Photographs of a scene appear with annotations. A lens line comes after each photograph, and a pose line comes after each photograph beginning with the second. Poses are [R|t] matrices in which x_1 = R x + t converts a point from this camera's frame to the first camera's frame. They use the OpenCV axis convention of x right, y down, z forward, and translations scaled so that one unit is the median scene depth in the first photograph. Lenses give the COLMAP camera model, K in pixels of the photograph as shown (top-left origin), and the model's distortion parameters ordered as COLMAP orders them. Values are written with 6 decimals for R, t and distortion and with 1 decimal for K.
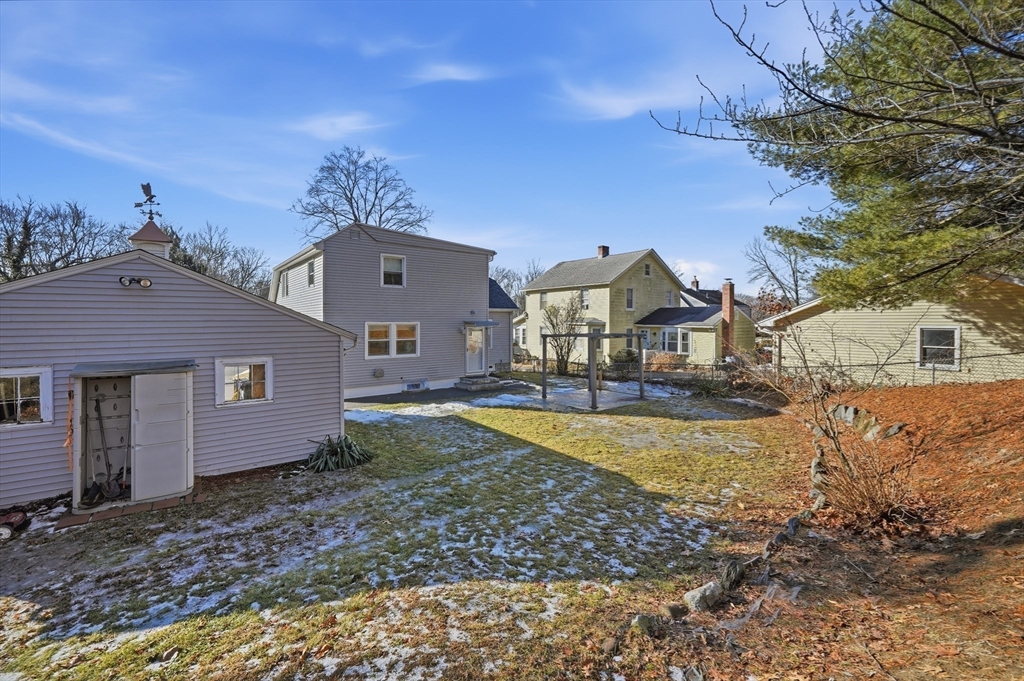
lens RADIAL K [[419.6, 0, 514.1], [0, 419.6, 334.7], [0, 0, 1]] dist [-0.003734, -0.001020]
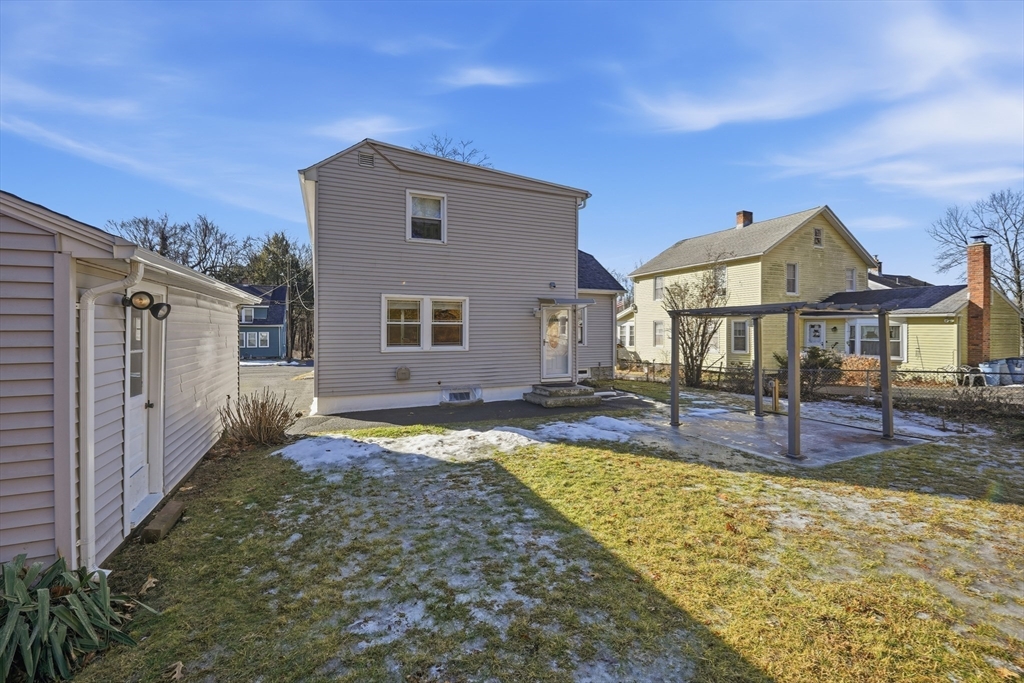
lens RADIAL K [[424.9, 0, 508.7], [0, 424.9, 332.1], [0, 0, 1]] dist [-0.012056, -0.000124]
pose [[0.968224, -0.000346, -0.250084, -0.000110], [-0.006283, 0.999650, -0.025707, 0.028927], [0.250005, 0.026462, 0.967883, 0.272786]]
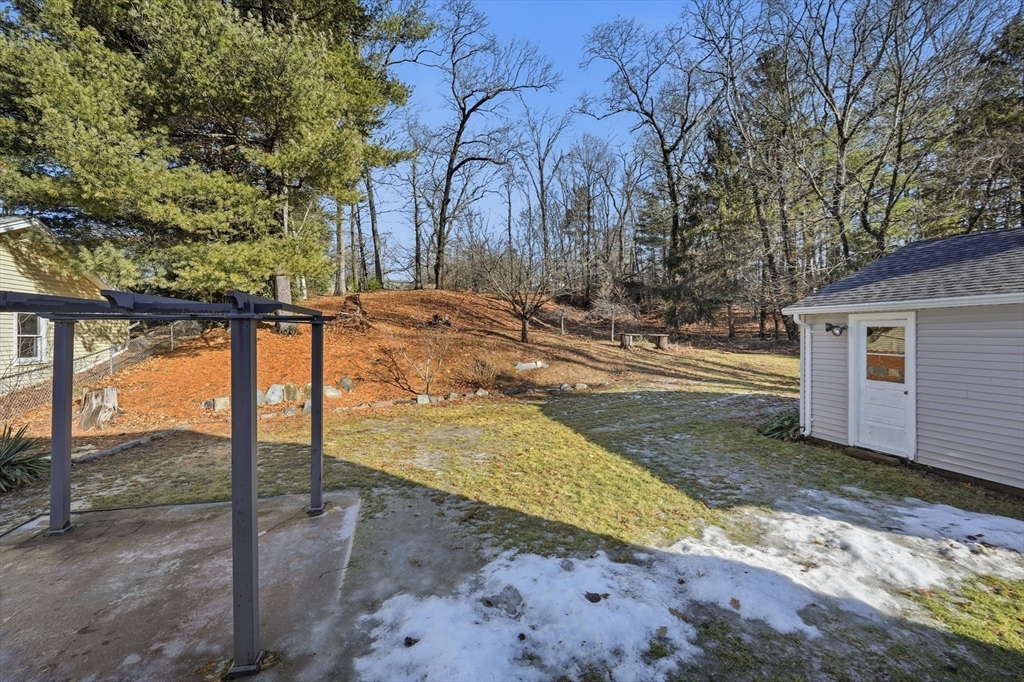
lens RADIAL K [[419.6, 0, 514.1], [0, 419.6, 335.2], [0, 0, 1]] dist [-0.003734, -0.001020]
pose [[-0.926655, -0.004160, 0.375891, -0.060216], [0.010464, 0.999266, 0.036855, 0.007289], [-0.375768, 0.038086, -0.925931, 0.742341]]
